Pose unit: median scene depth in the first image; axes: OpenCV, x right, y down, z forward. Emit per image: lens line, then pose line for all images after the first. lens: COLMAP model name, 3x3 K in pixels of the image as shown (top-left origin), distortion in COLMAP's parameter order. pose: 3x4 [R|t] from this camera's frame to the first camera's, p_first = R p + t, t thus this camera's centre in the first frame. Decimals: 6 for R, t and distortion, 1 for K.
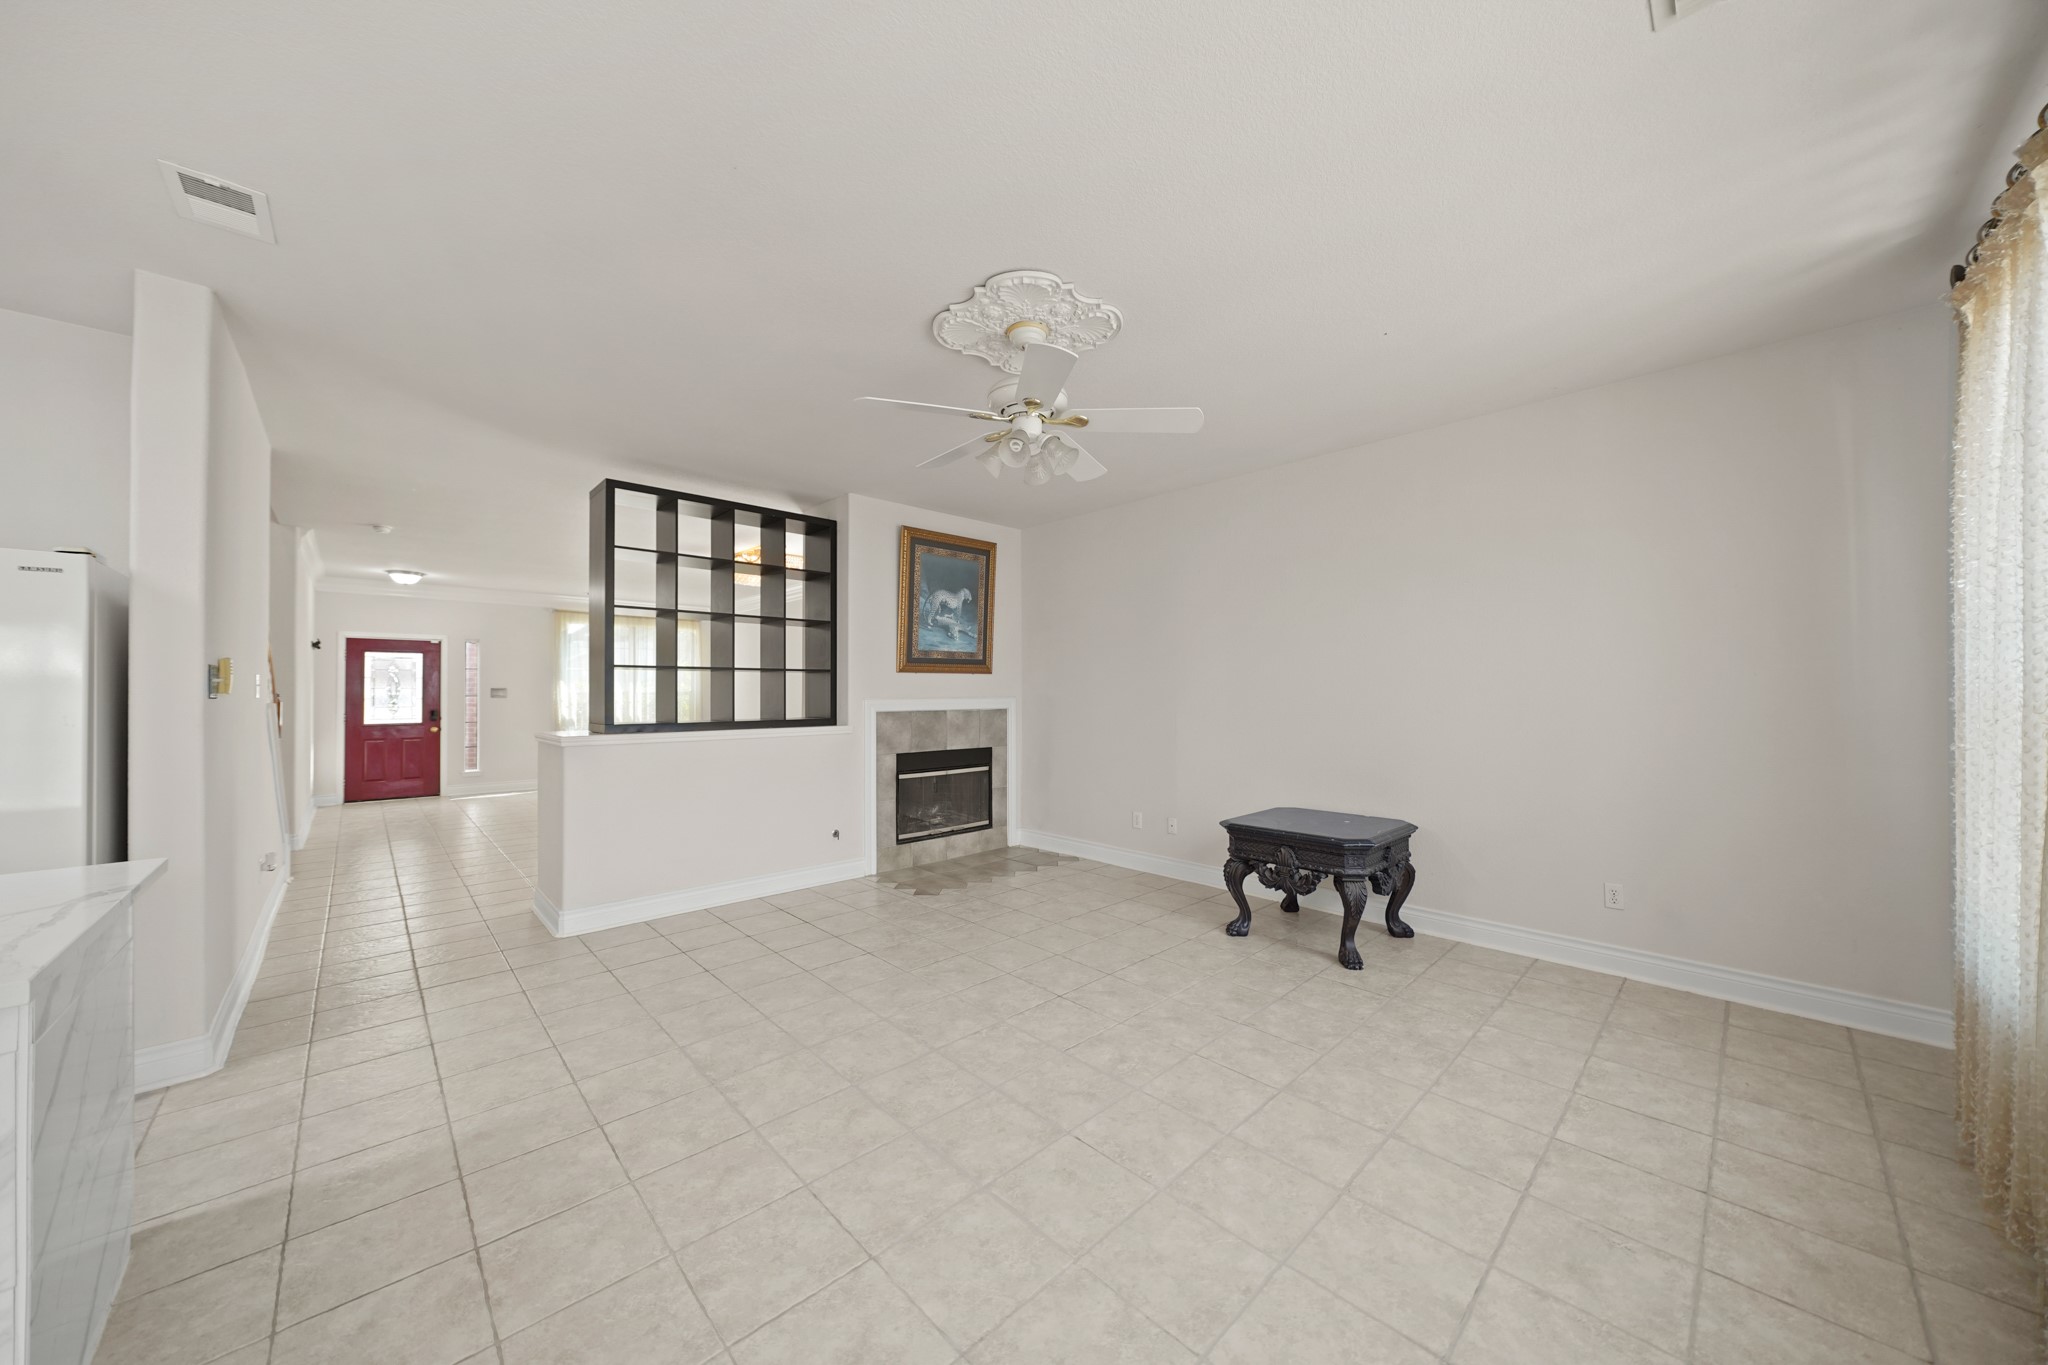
lens RADIAL K [[701.2, 0, 1023.3], [0, 701.2, 686.8], [0, 0, 1]] dist [-0.011532, 0.000104]
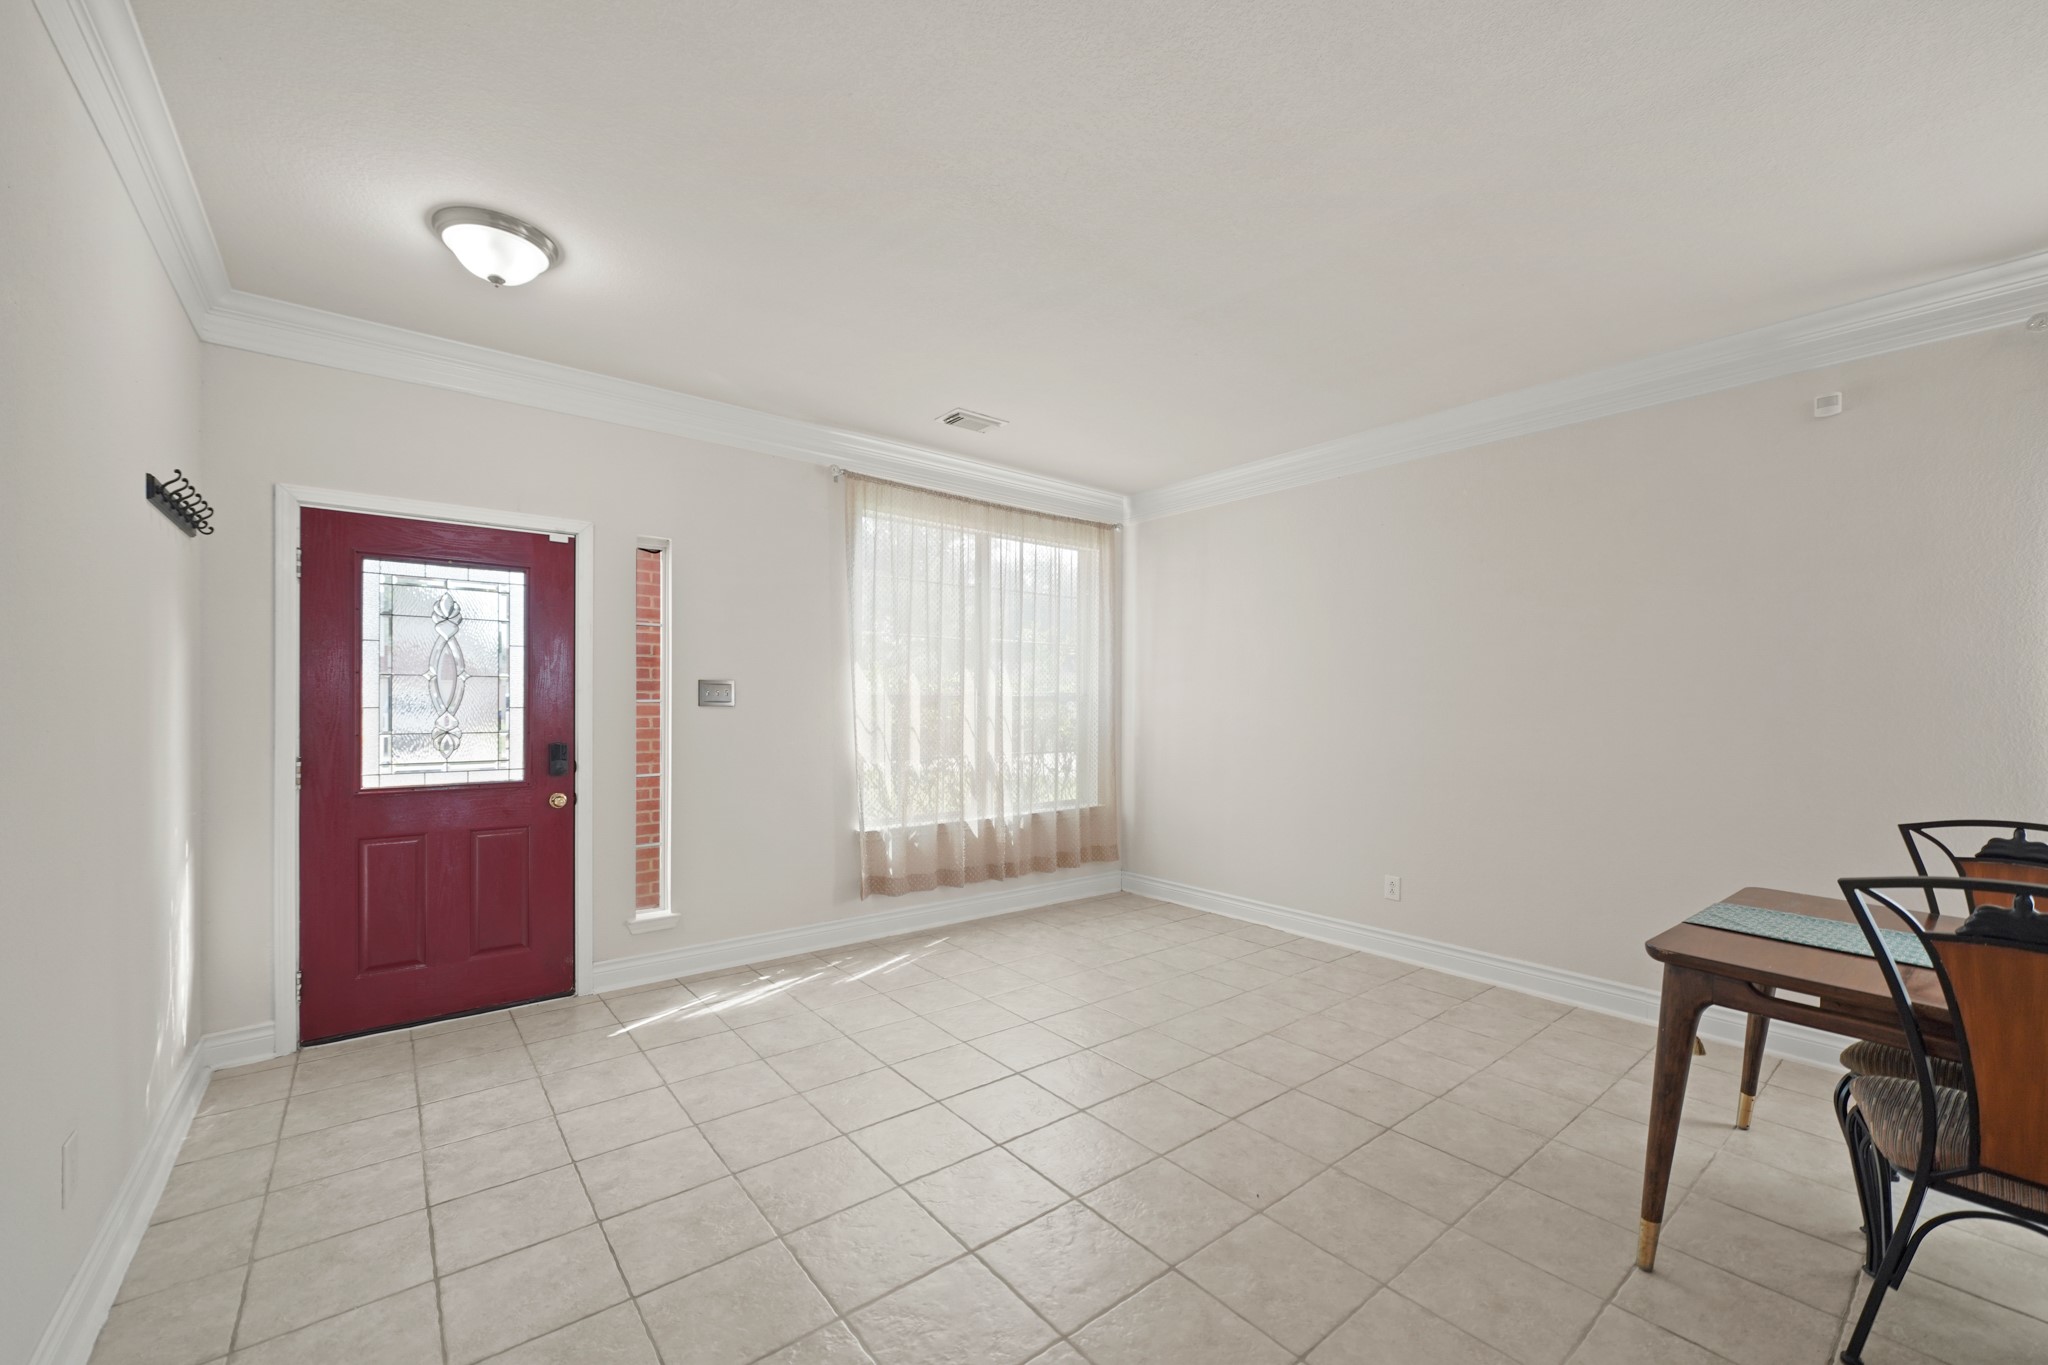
lens RADIAL K [[850.2, 0, 1042.2], [0, 850.2, 706.7], [0, 0, 1]] dist [0.000168, 0.000426]
pose [[0.995339, 0.009937, -0.095922, -1.254129], [-0.008256, 0.999806, 0.017901, 0.014557], [0.096081, -0.017026, 0.995228, 1.339138]]
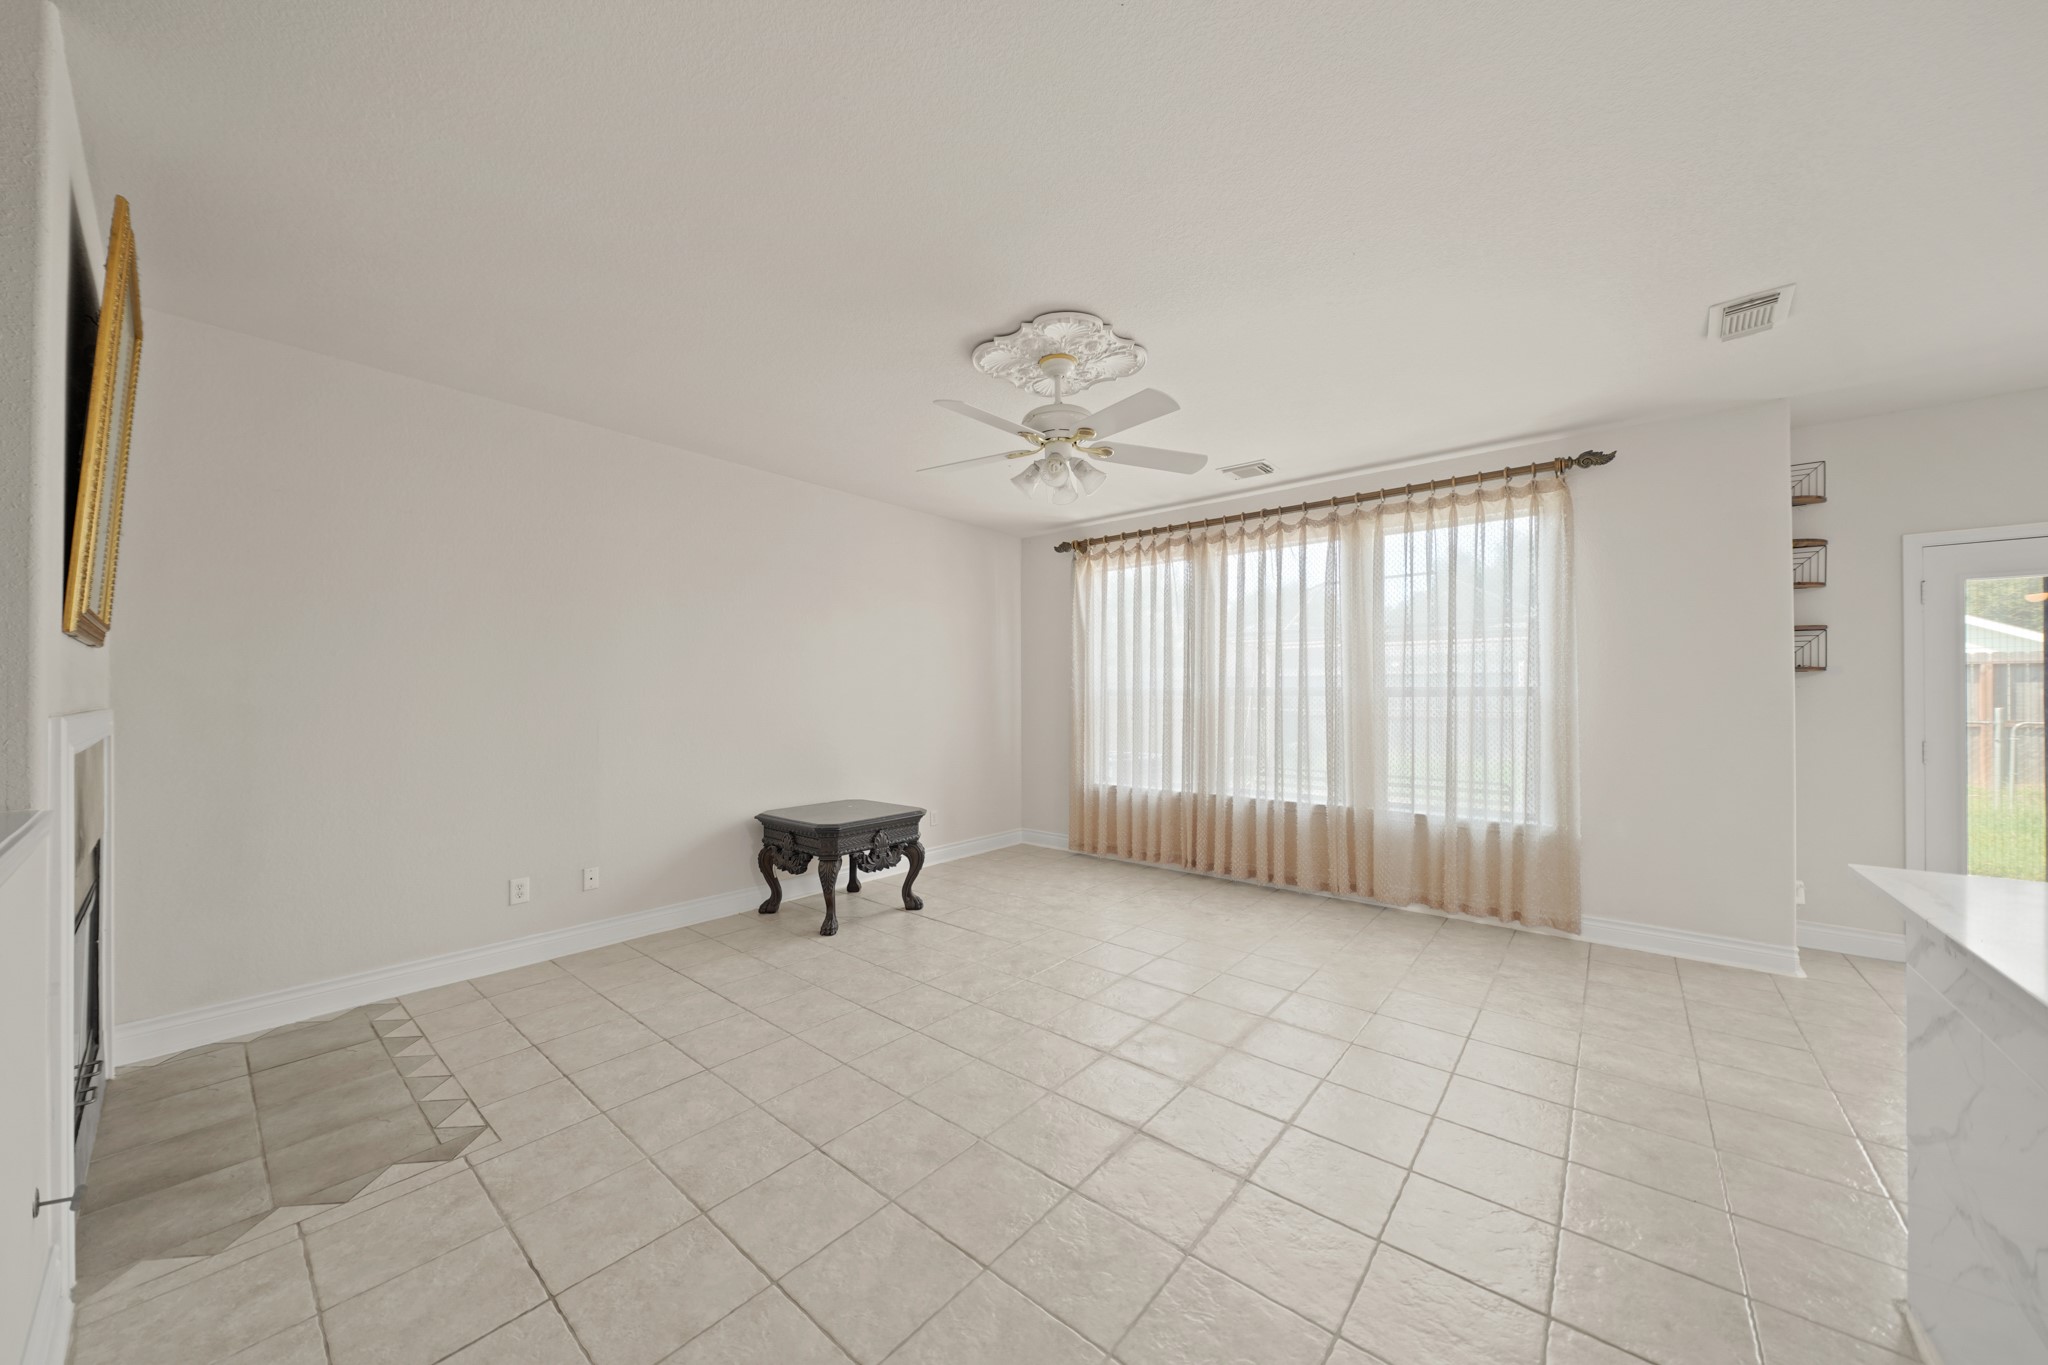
lens RADIAL K [[701.2, 0, 1018.7], [0, 701.2, 691.2], [0, 0, 1]] dist [-0.011532, 0.000104]
pose [[-0.108051, 0.013433, 0.994055, -0.582541], [-0.007945, 0.999865, -0.014375, 0.007114], [-0.994114, -0.009451, -0.107929, 0.643507]]
